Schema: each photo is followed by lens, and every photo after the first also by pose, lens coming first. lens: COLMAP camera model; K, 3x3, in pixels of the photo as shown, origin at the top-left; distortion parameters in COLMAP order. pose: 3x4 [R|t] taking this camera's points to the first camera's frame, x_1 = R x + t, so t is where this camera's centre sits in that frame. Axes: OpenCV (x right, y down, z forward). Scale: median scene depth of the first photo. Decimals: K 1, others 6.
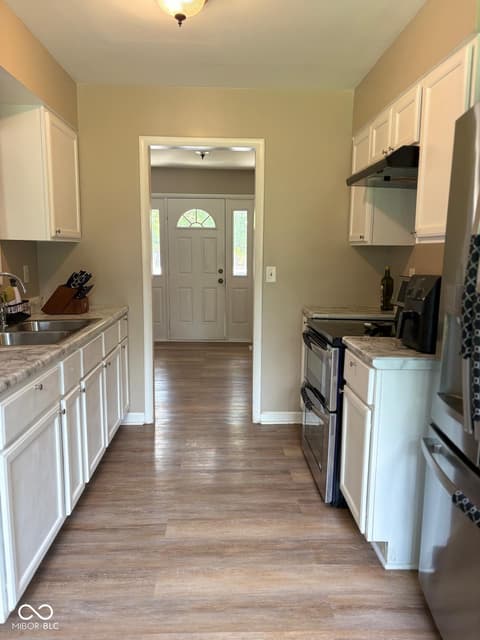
lens RADIAL K [[482.9, 0, 237.8], [0, 482.9, 317.3], [0, 0, 1]] dist [0.009815, -0.017090]
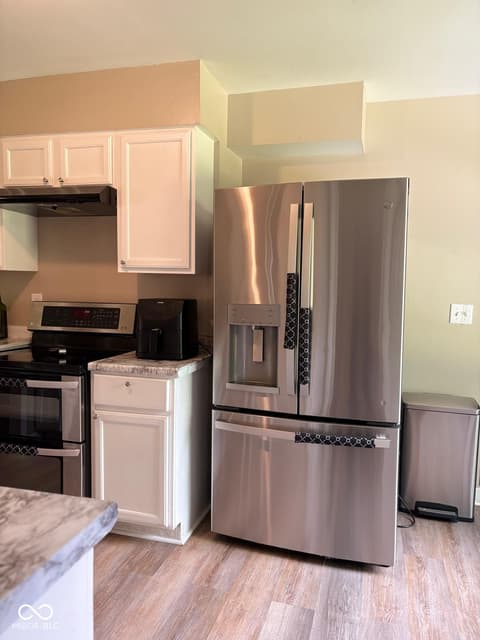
lens RADIAL K [[482.9, 0, 241.1], [0, 482.9, 322.0], [0, 0, 1]] dist [0.009815, -0.017090]
pose [[0.293264, -0.086298, 0.952129, -0.750280], [0.110856, 0.992269, 0.055792, -0.077939], [-0.949583, 0.089188, 0.300564, 0.459500]]
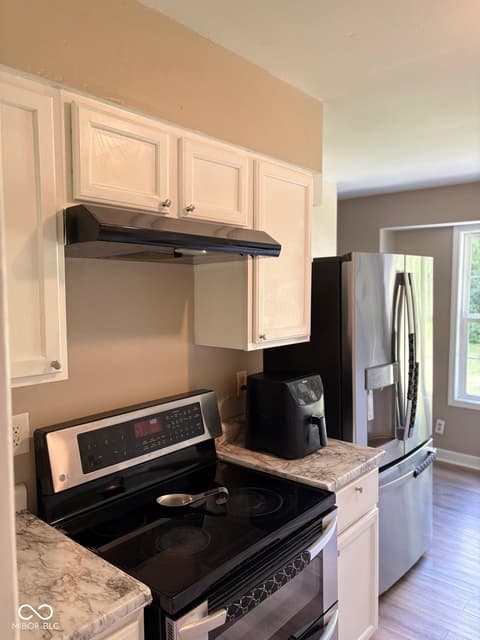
lens RADIAL K [[482.9, 0, 239.9], [0, 482.9, 321.8], [0, 0, 1]] dist [0.009815, -0.017090]
pose [[-0.733369, -0.059361, 0.677235, -0.199193], [0.084562, 0.980479, 0.177512, -0.393326], [-0.674551, 0.187450, -0.714033, 1.804421]]
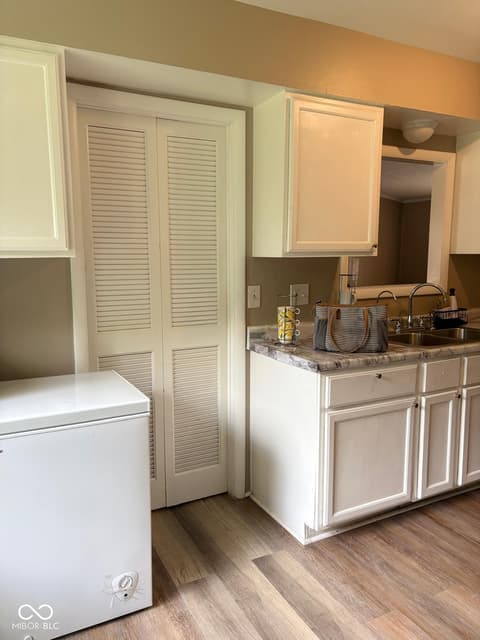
lens RADIAL K [[482.9, 0, 237.0], [0, 482.9, 317.8], [0, 0, 1]] dist [0.009815, -0.017090]
pose [[0.433238, 0.118375, -0.893472, 0.476861], [-0.122003, 0.989915, 0.071994, -0.046137], [0.892984, 0.077815, 0.443311, 0.090449]]
